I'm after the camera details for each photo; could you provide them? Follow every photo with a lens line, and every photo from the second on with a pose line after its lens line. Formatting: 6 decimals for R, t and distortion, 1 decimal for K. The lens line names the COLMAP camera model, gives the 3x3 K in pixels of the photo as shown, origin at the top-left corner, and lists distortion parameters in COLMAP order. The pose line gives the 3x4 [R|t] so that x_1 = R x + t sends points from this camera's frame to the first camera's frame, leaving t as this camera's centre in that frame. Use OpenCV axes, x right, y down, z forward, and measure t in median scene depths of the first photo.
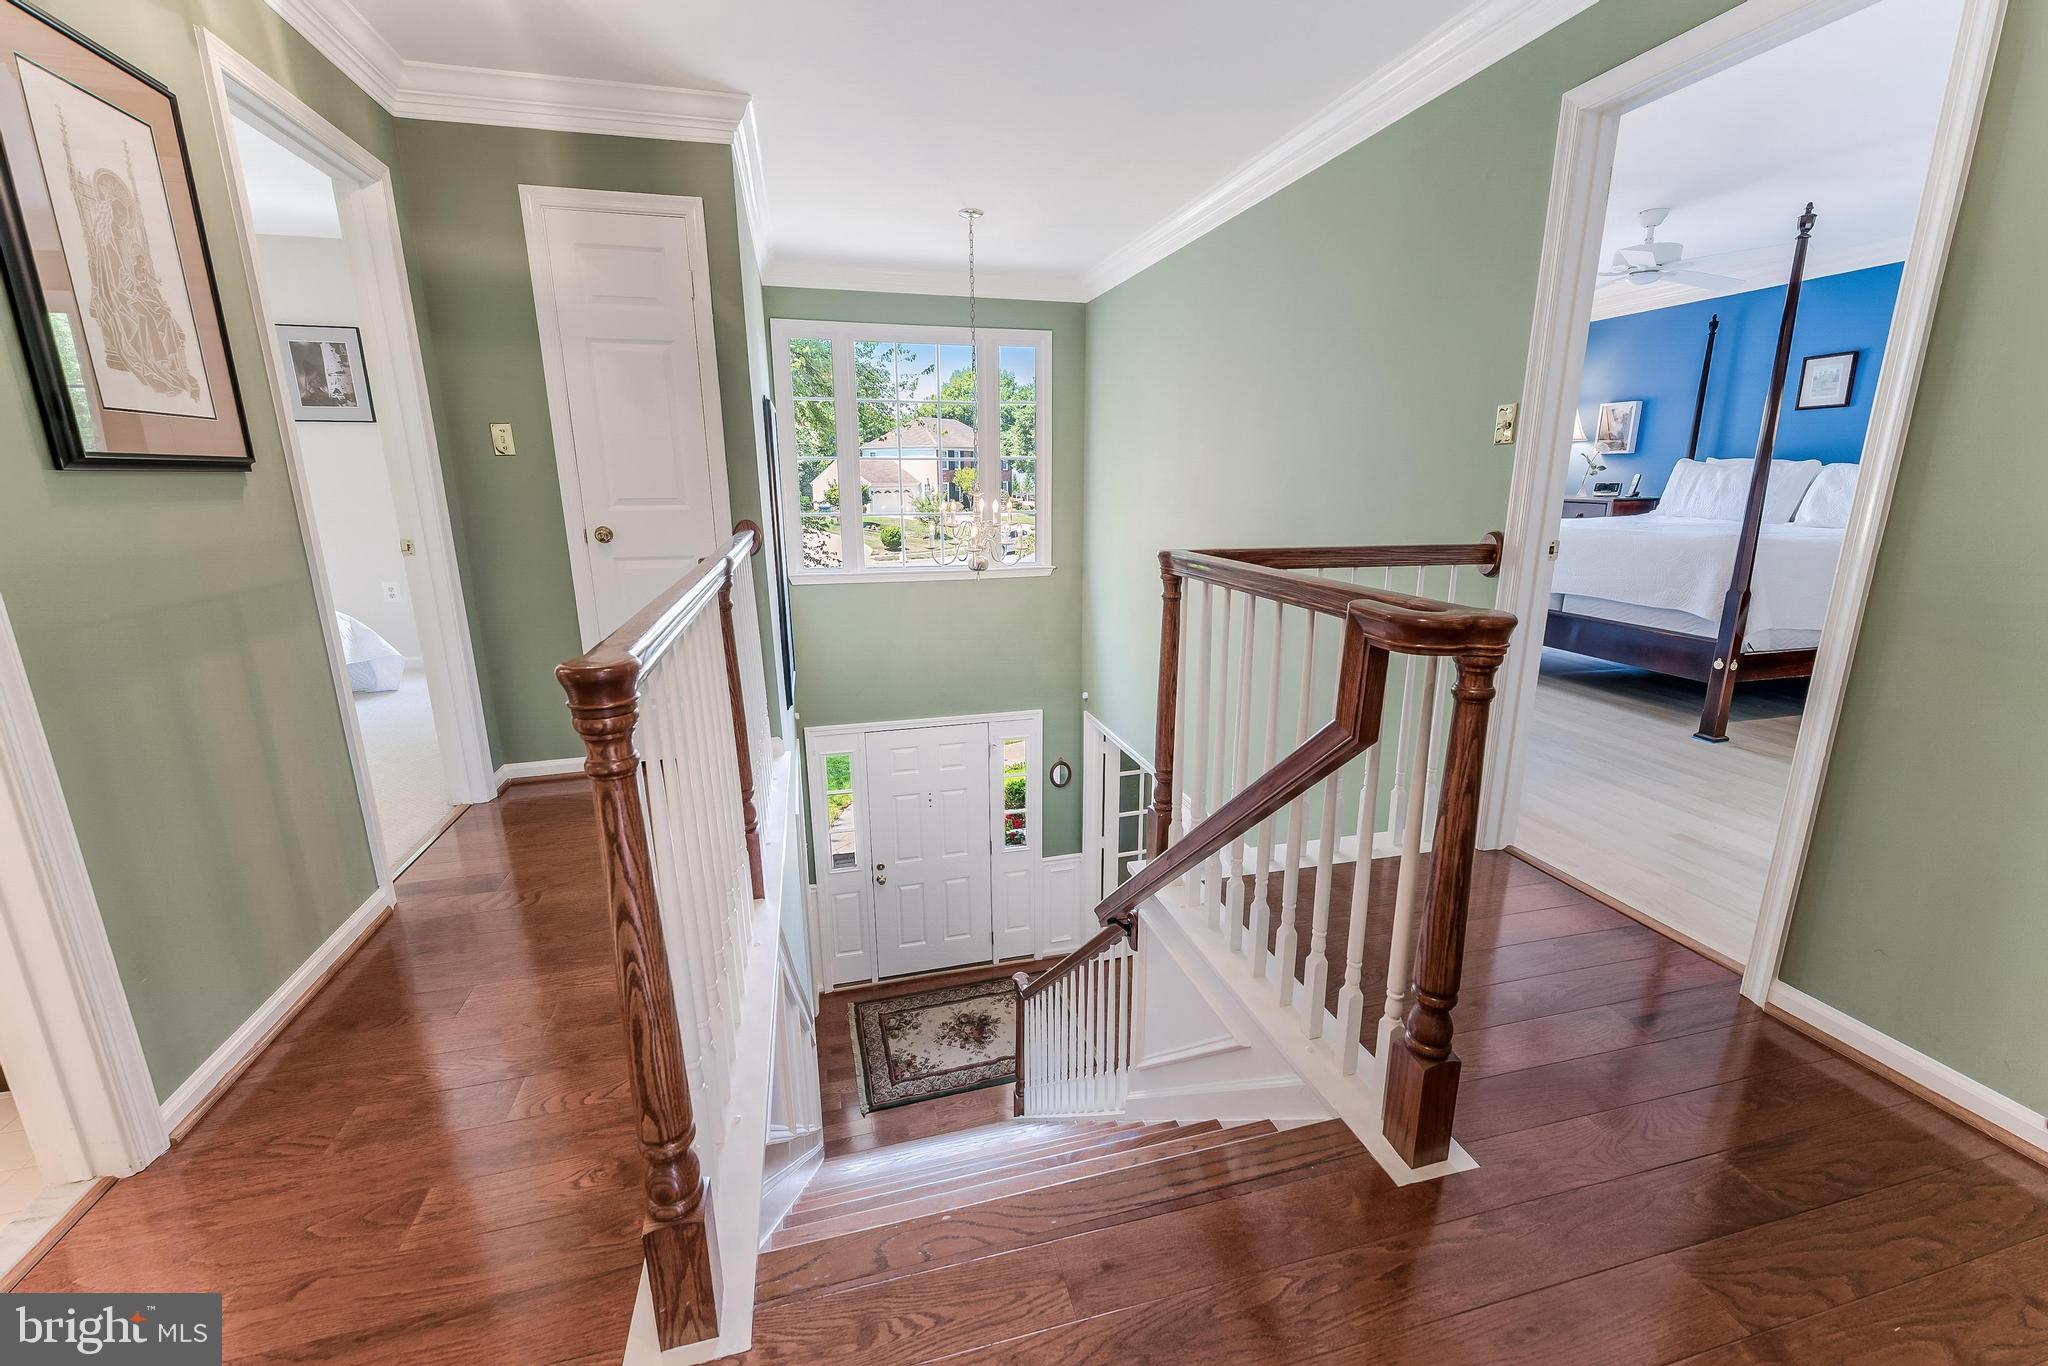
lens RADIAL K [[832.2, 0, 1022.9], [0, 832.2, 675.8], [0, 0, 1]] dist [0.002360, 0.000066]
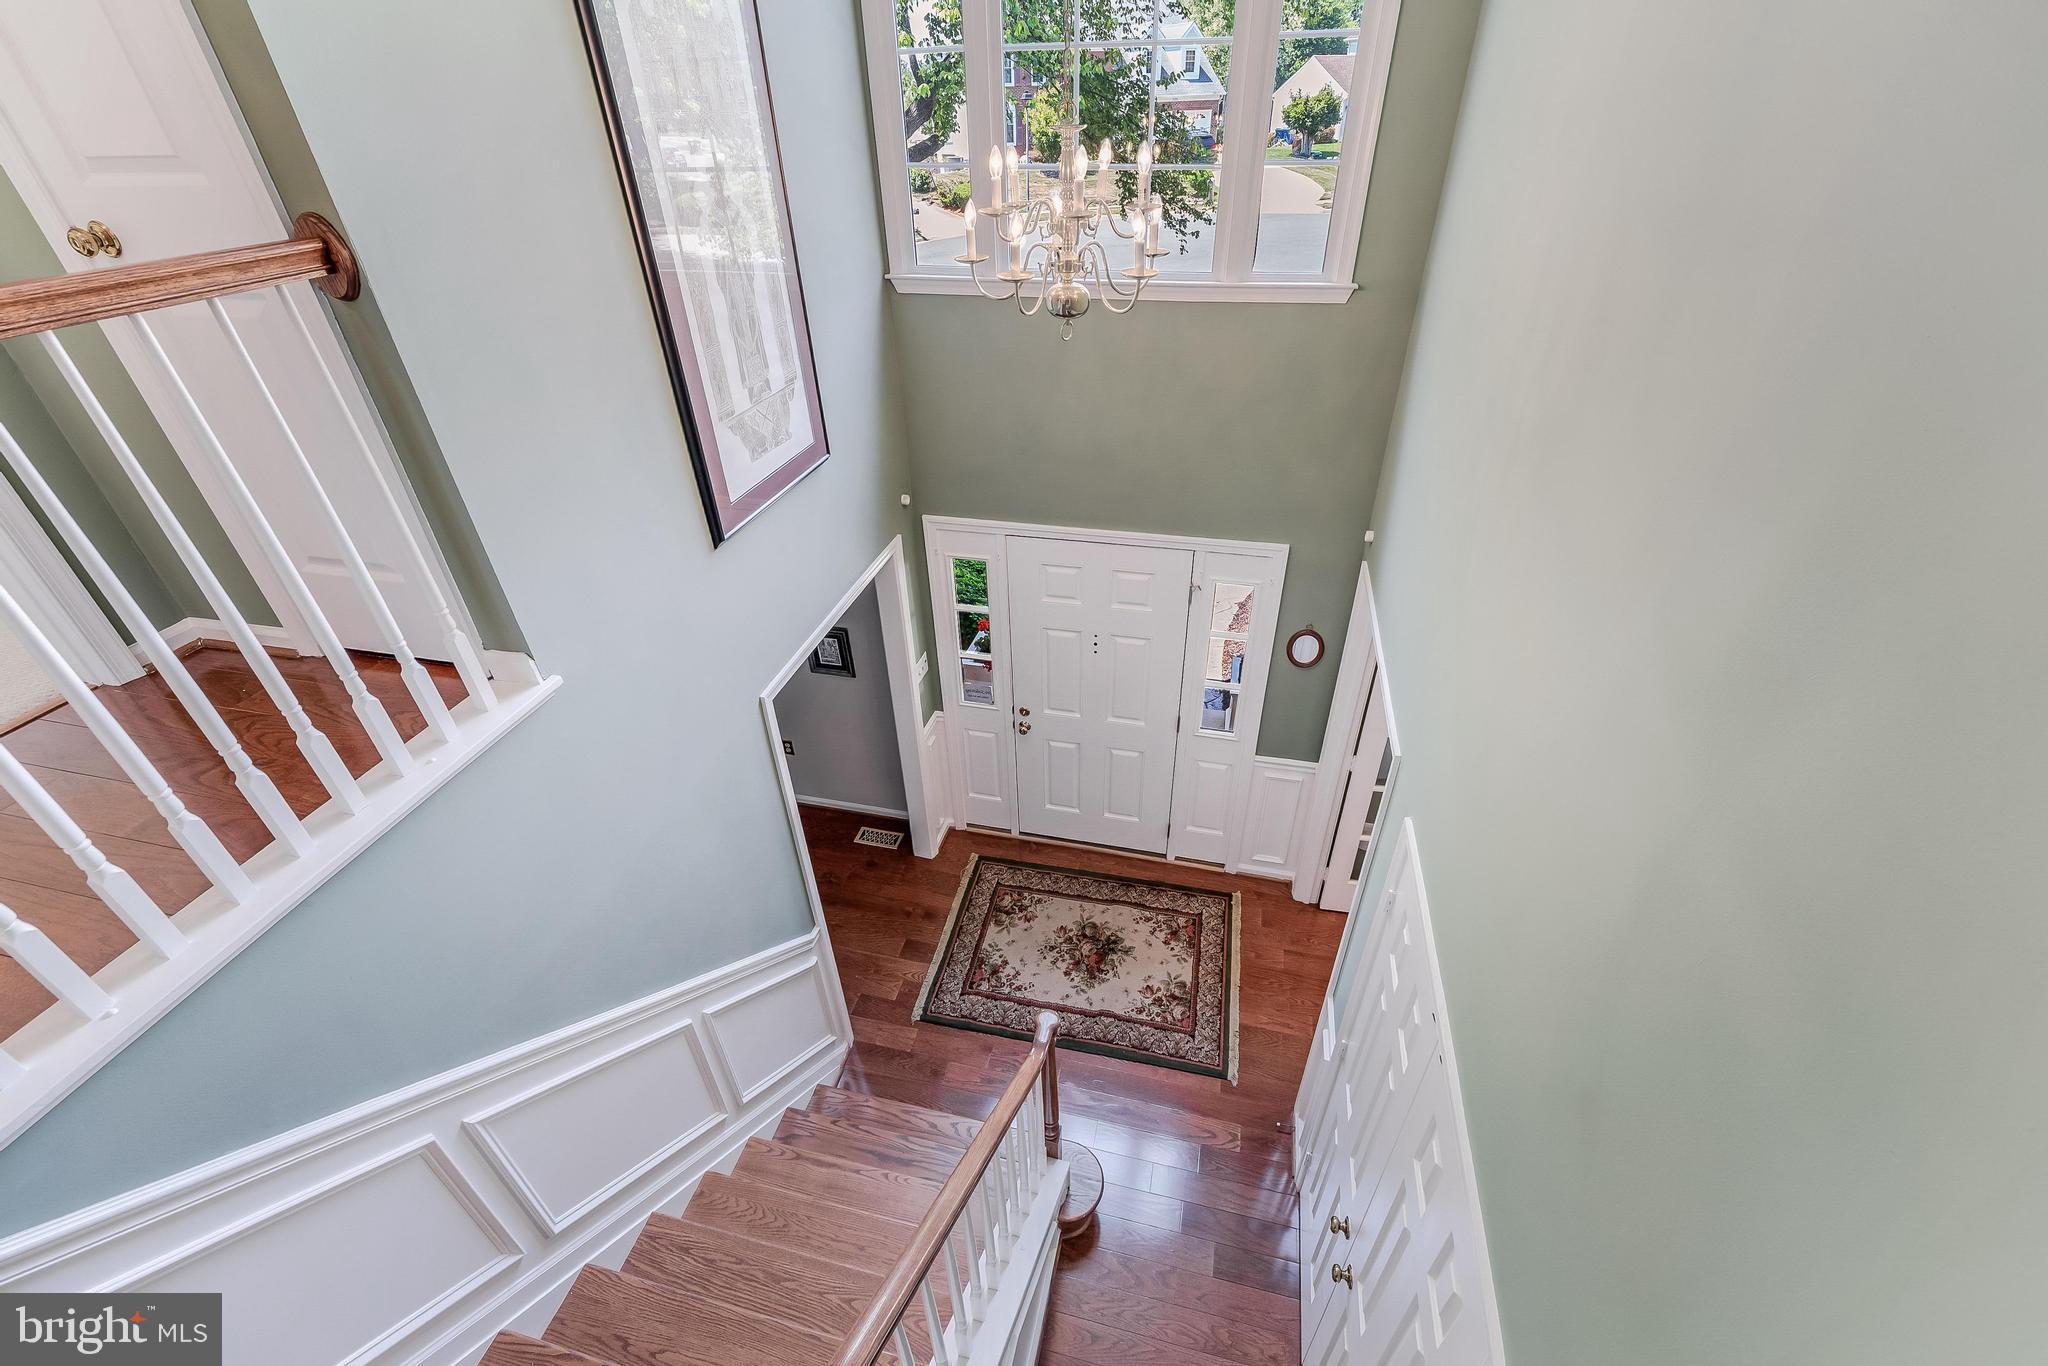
lens RADIAL K [[832.2, 0, 1042.0], [0, 832.2, 667.1], [0, 0, 1]] dist [0.002360, 0.000066]
pose [[0.880933, 0.256506, -0.397696, 0.182949], [-0.093392, 0.918068, 0.385265, -0.135548], [0.463935, -0.302251, 0.832712, 0.582529]]
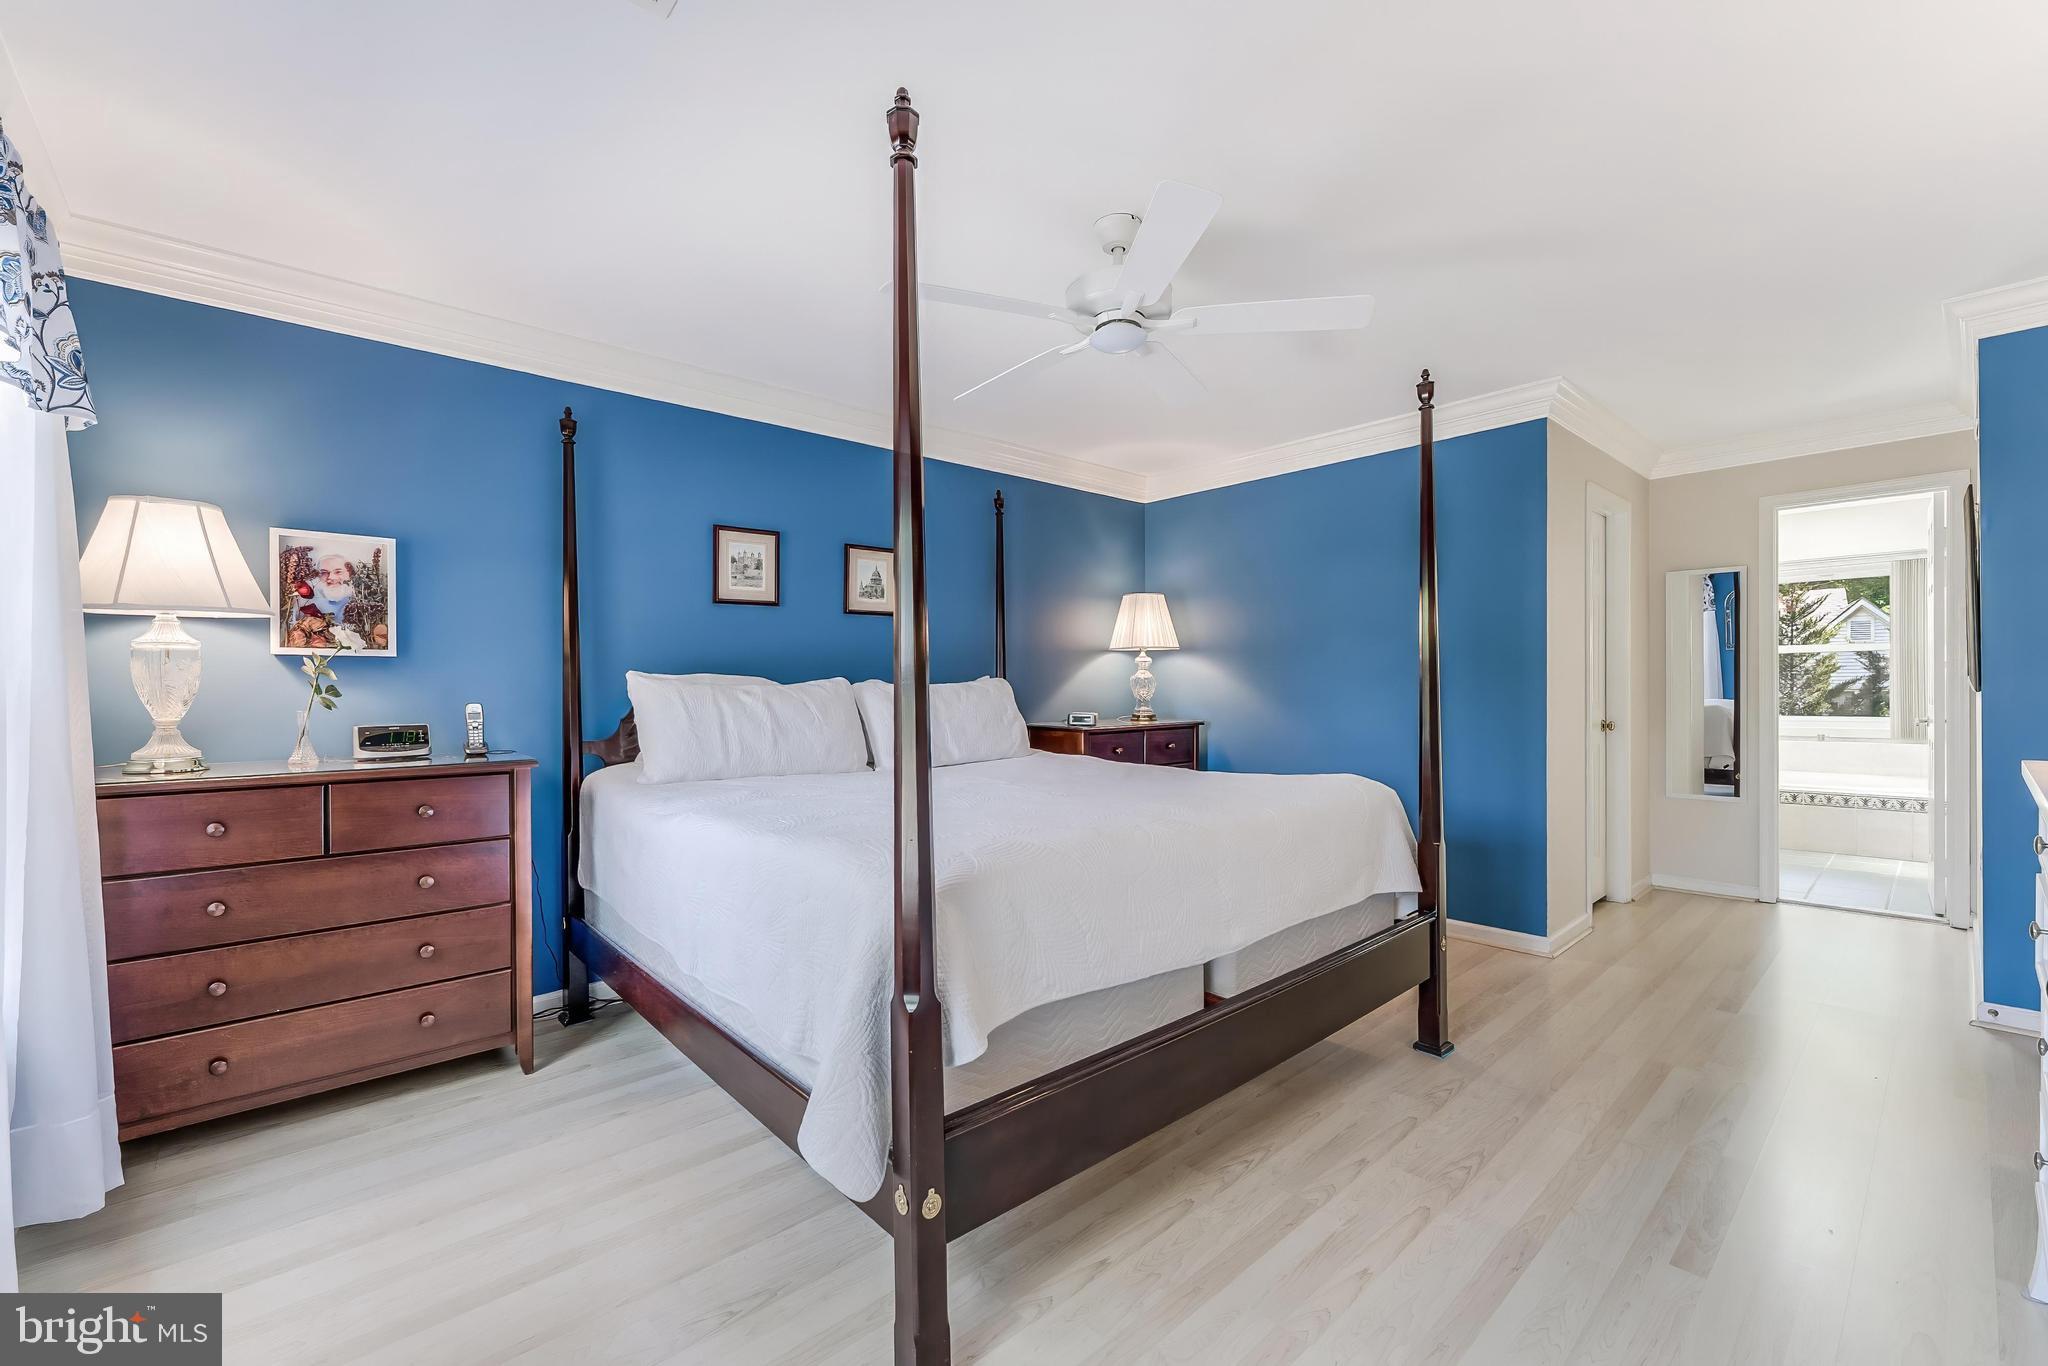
lens RADIAL K [[832.2, 0, 1067.6], [0, 832.2, 687.3], [0, 0, 1]] dist [0.002360, 0.000066]
pose [[-0.466170, -0.001180, 0.884694, 0.269726], [0.214194, 0.970097, 0.114158, -0.319007], [-0.858374, 0.242714, -0.451978, 1.269833]]
